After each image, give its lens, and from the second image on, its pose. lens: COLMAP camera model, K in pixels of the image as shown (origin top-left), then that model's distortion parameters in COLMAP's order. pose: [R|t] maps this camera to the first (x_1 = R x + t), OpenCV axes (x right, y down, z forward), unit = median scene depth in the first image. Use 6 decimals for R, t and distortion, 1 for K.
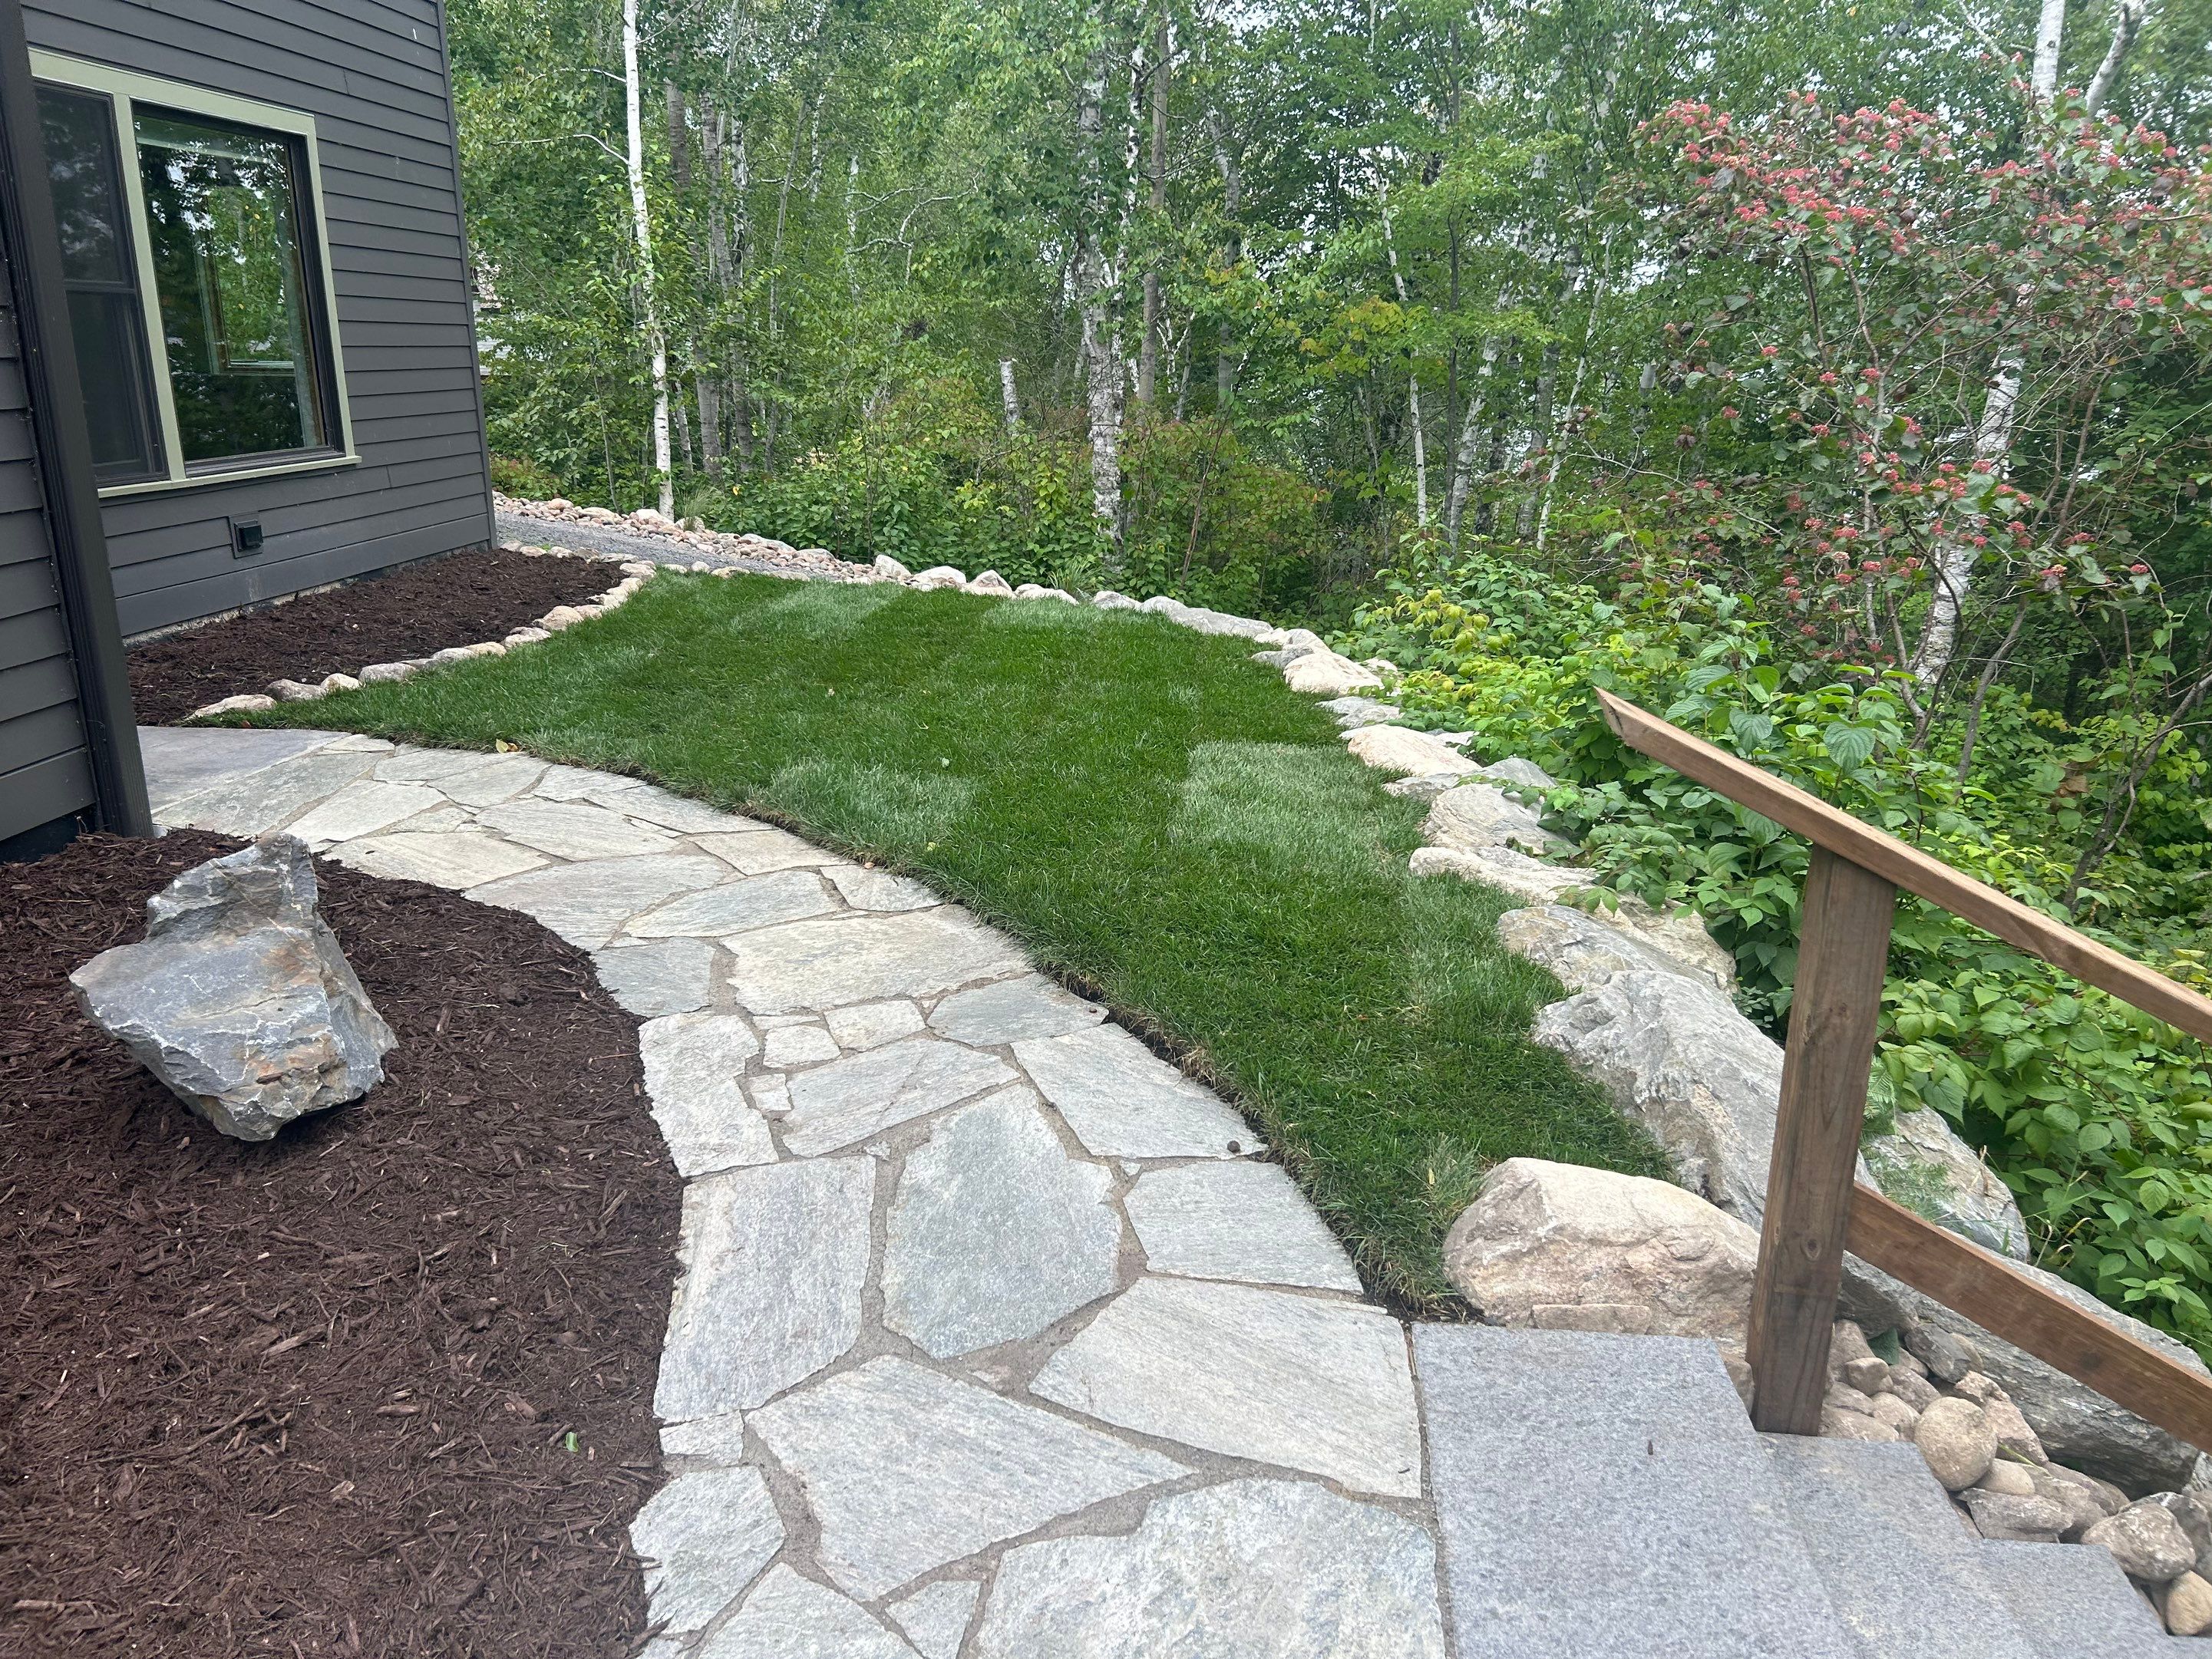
lens RADIAL K [[1666.5, 0, 1097.9], [0, 1666.5, 849.2], [0, 0, 1]] dist [0.062041, -0.071821]
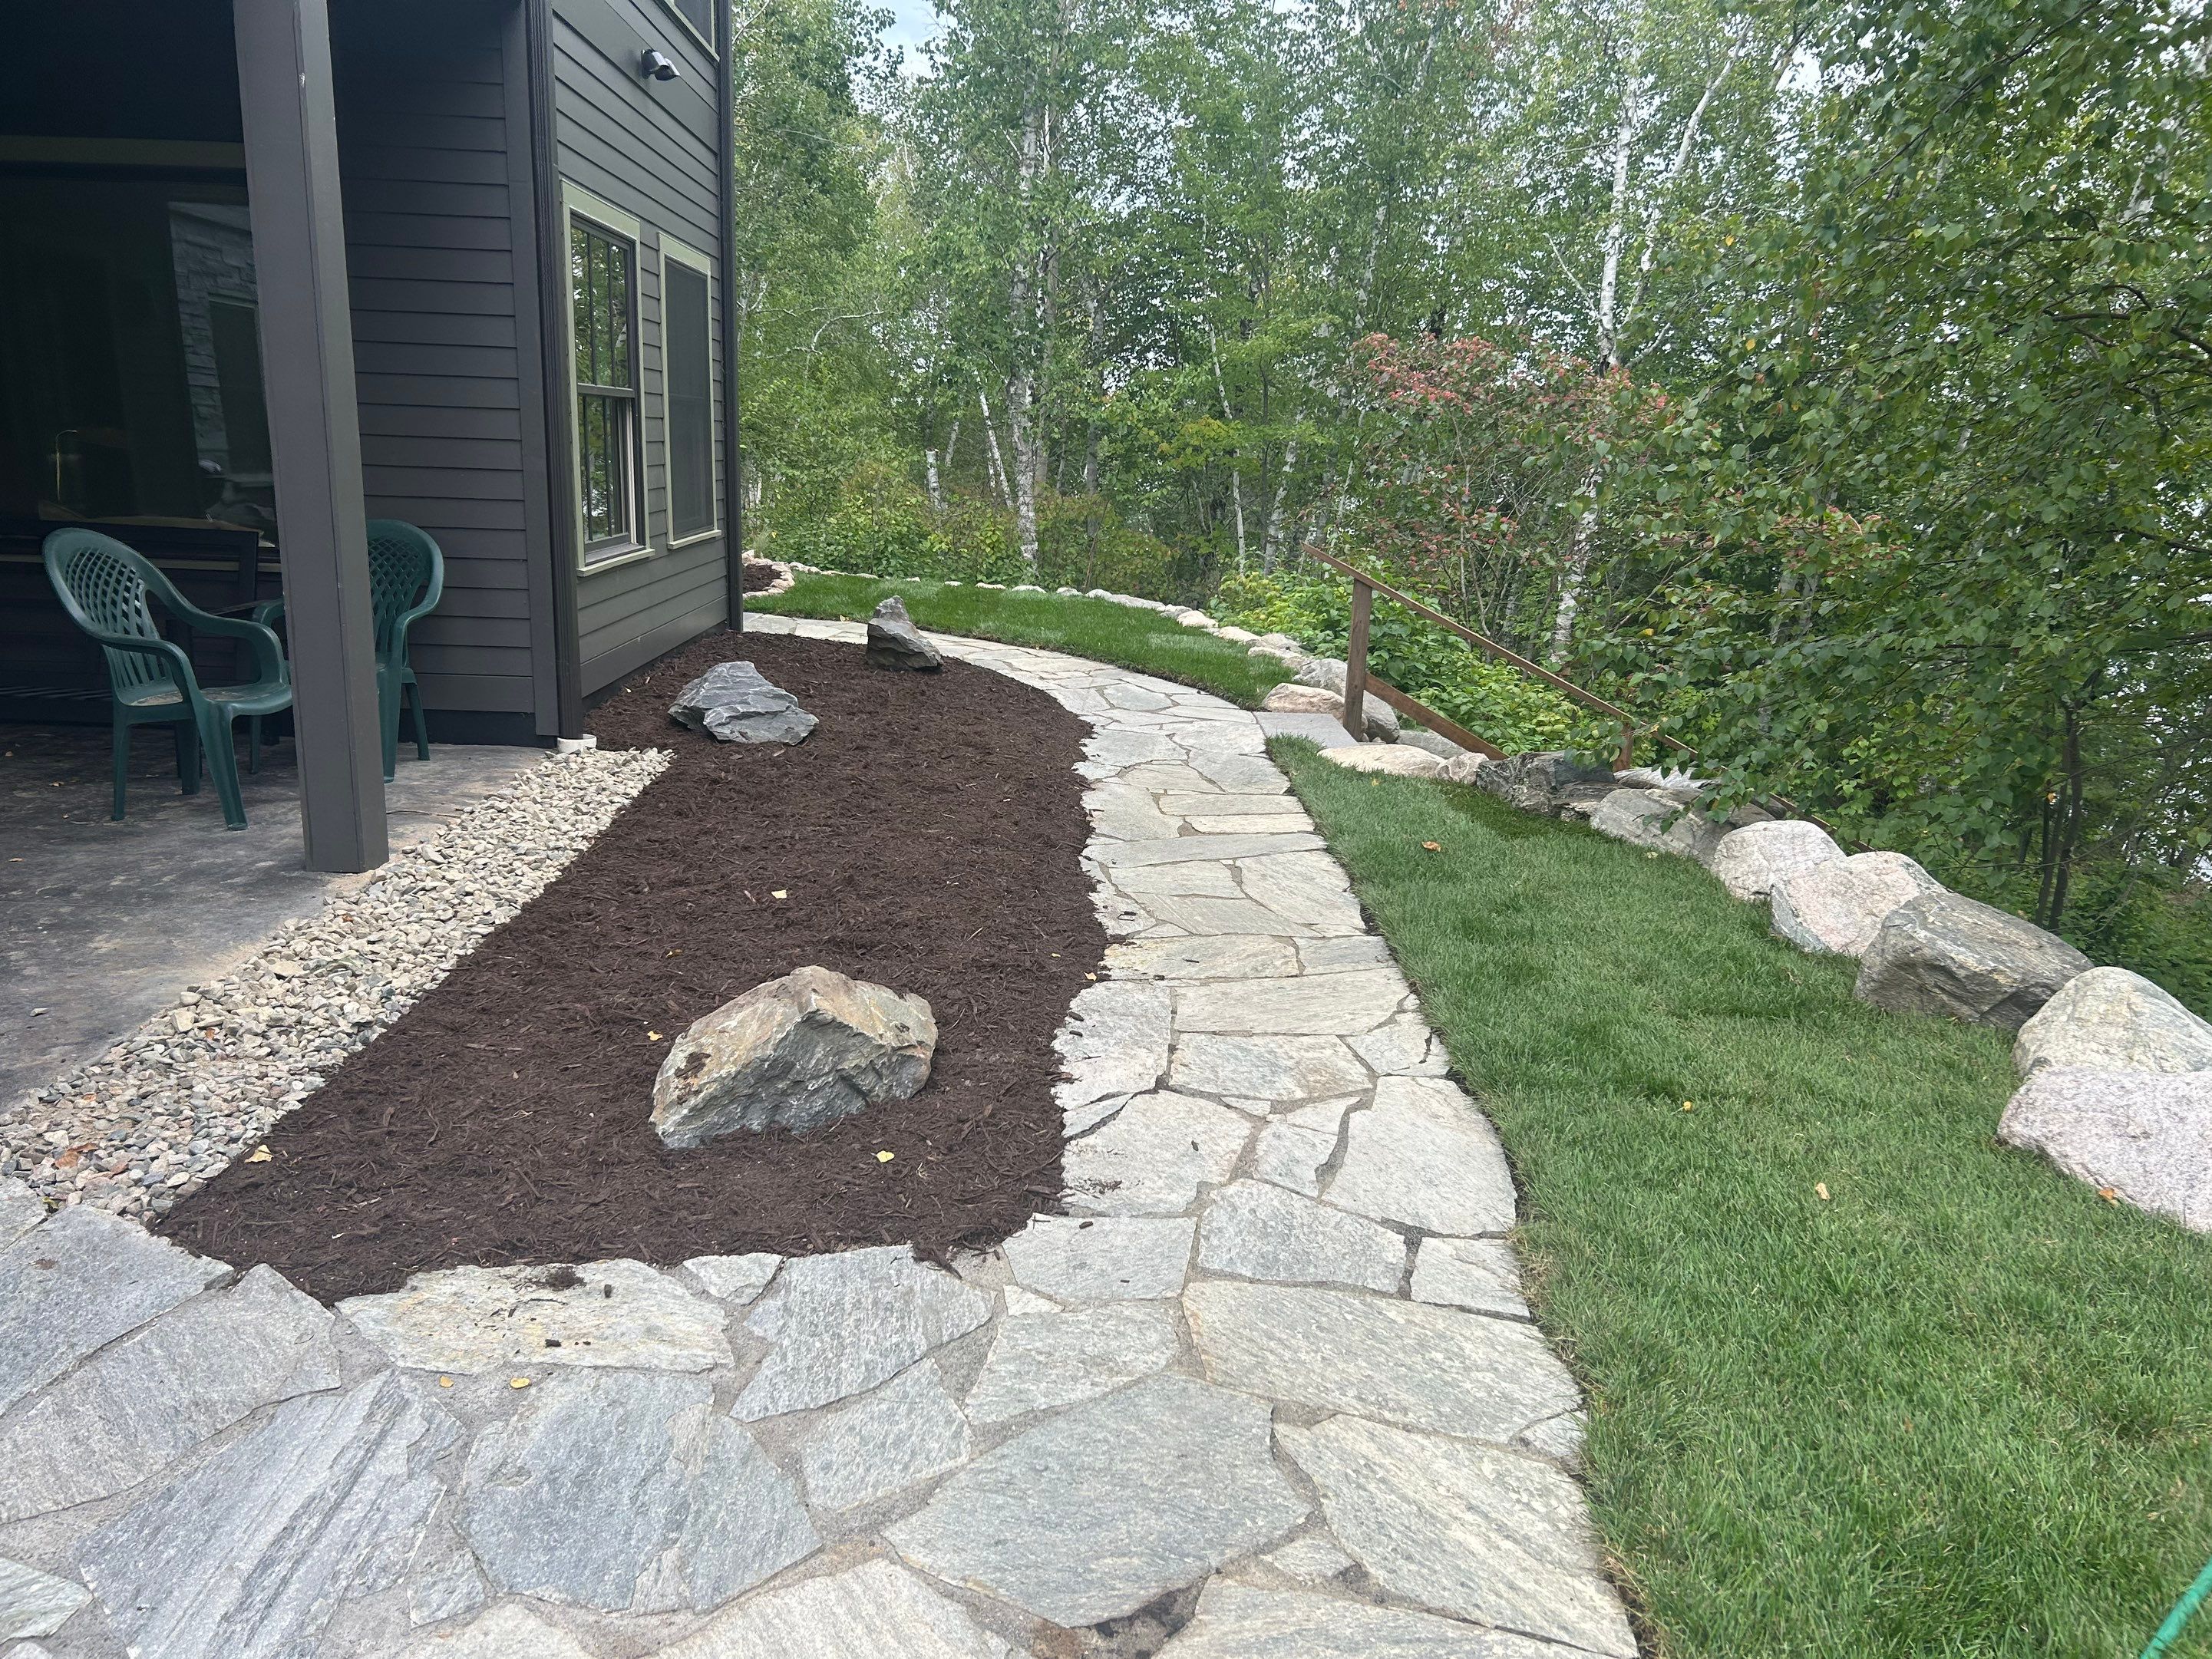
lens RADIAL K [[1666.5, 0, 1058.8], [0, 1666.5, 870.6], [0, 0, 1]] dist [0.062041, -0.071821]
pose [[0.996383, 0.005215, 0.084821, -0.089893], [-0.001696, 0.999137, -0.041504, 0.128642], [-0.084964, 0.041210, 0.995531, -0.427902]]
